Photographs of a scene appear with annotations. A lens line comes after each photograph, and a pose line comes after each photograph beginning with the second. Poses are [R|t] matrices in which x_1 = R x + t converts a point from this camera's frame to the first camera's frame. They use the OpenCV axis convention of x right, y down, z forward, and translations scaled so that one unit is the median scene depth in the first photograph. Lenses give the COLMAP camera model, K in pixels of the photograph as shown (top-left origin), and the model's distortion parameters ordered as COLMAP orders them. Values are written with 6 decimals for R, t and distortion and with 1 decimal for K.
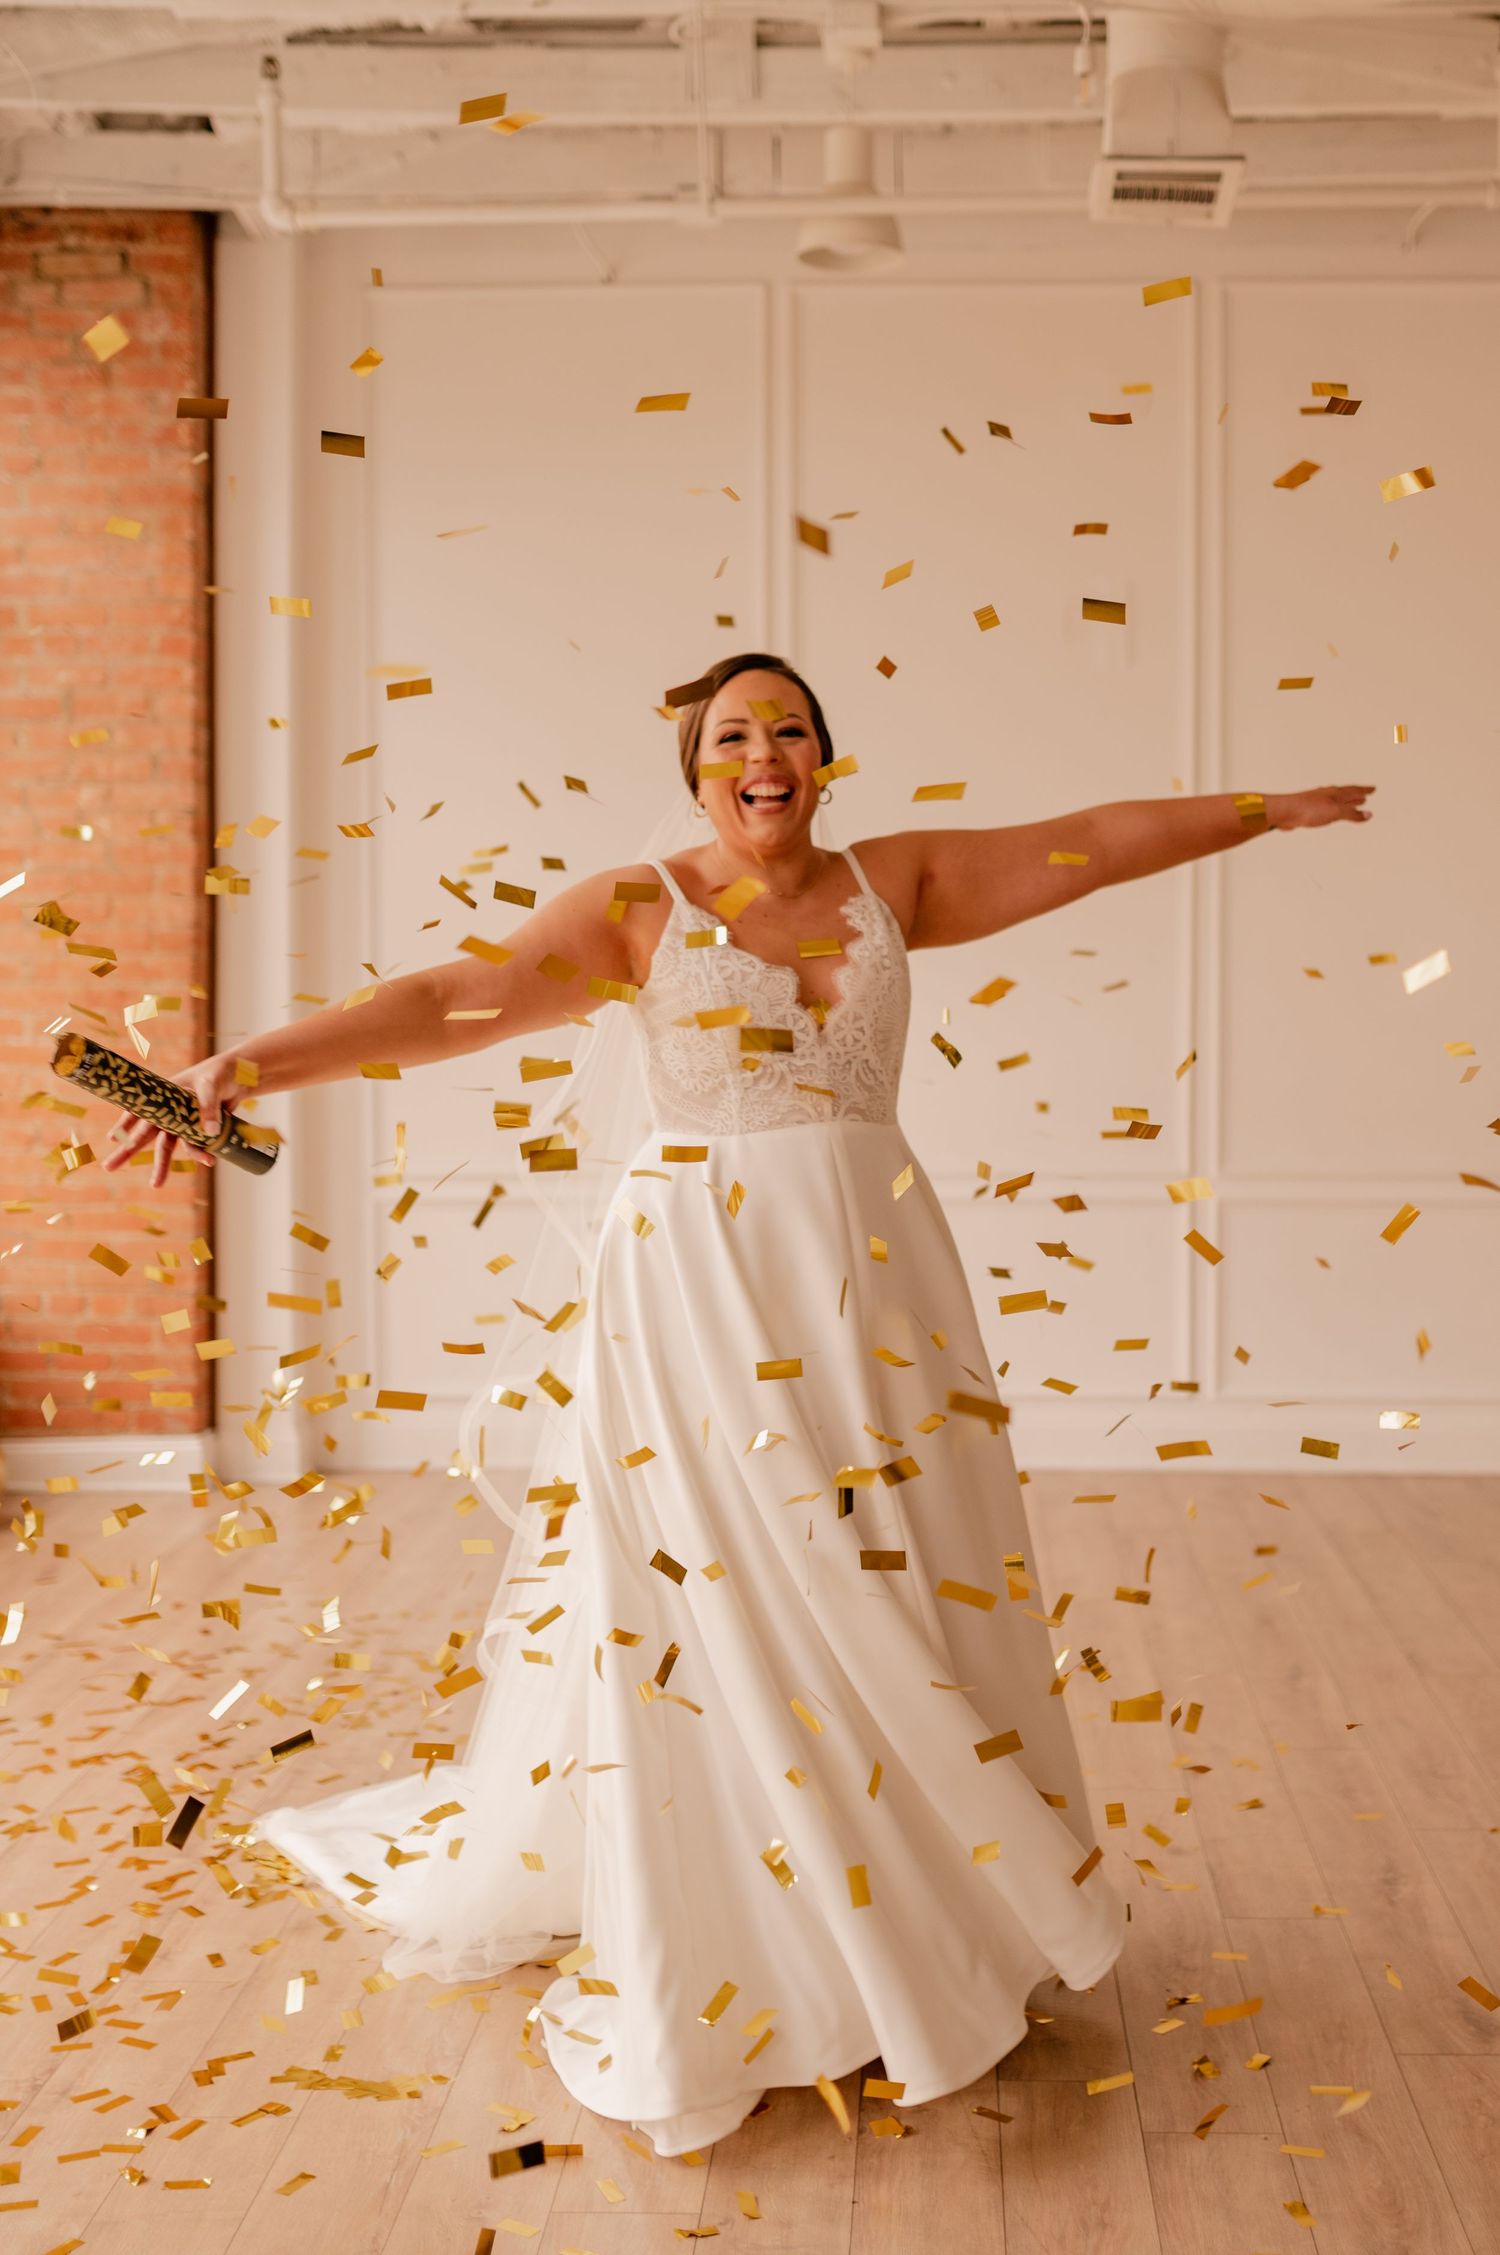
lens RADIAL K [[2710.2, 0, 936.9], [0, 2710.2, 1097.5], [0, 0, 1]] dist [-0.005627, -0.000834]
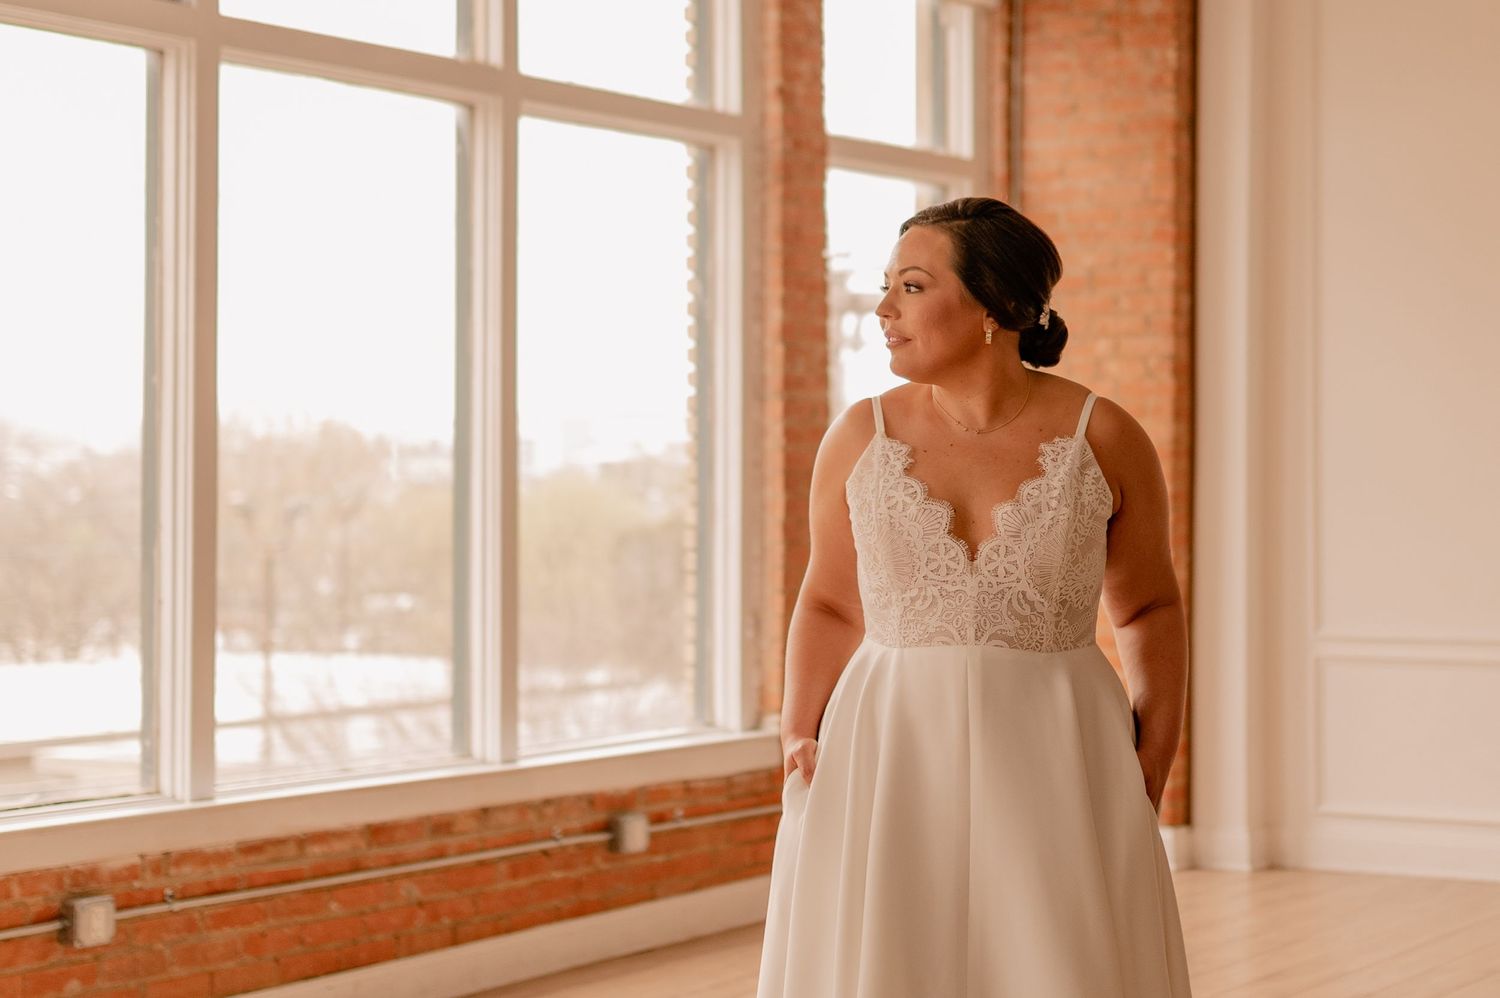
lens RADIAL K [[2953.9, 0, 752.8], [0, 2953.9, 407.2], [0, 0, 1]] dist [-0.036124, 0.322143]
pose [[0.826552, -0.010255, -0.562767, 0.379312], [-0.030559, 0.997542, -0.063060, 0.017675], [0.562031, 0.069320, 0.824206, -0.320713]]
